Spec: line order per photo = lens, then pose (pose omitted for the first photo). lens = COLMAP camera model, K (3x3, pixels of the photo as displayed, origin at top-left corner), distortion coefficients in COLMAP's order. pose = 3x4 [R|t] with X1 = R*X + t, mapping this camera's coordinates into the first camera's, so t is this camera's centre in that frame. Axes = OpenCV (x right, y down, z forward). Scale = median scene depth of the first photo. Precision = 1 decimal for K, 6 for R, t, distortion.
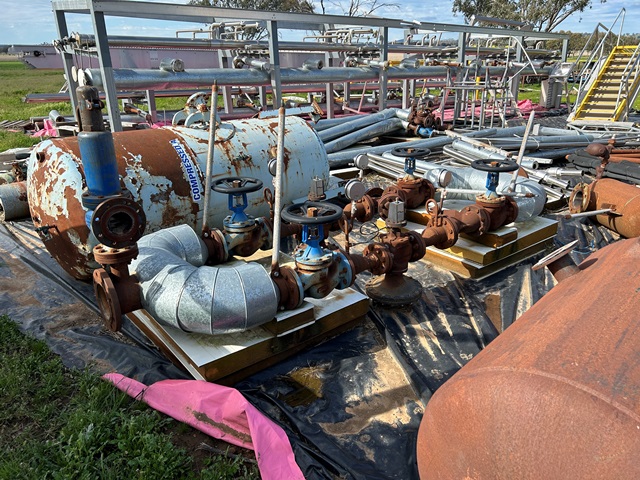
lens RADIAL K [[476.4, 0, 320.2], [0, 476.4, 250.3], [0, 0, 1]] dist [0.059835, -0.057284]
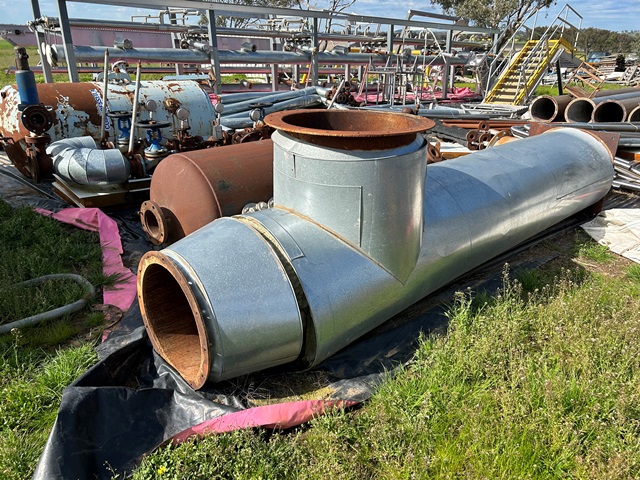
lens RADIAL K [[476.4, 0, 320.2], [0, 476.4, 250.3], [0, 0, 1]] dist [0.059835, -0.057284]
pose [[0.999647, 0.022167, 0.014665, 0.173877], [-0.022469, 0.999533, 0.020732, 0.100117], [-0.014198, -0.021054, 0.999678, -0.238420]]
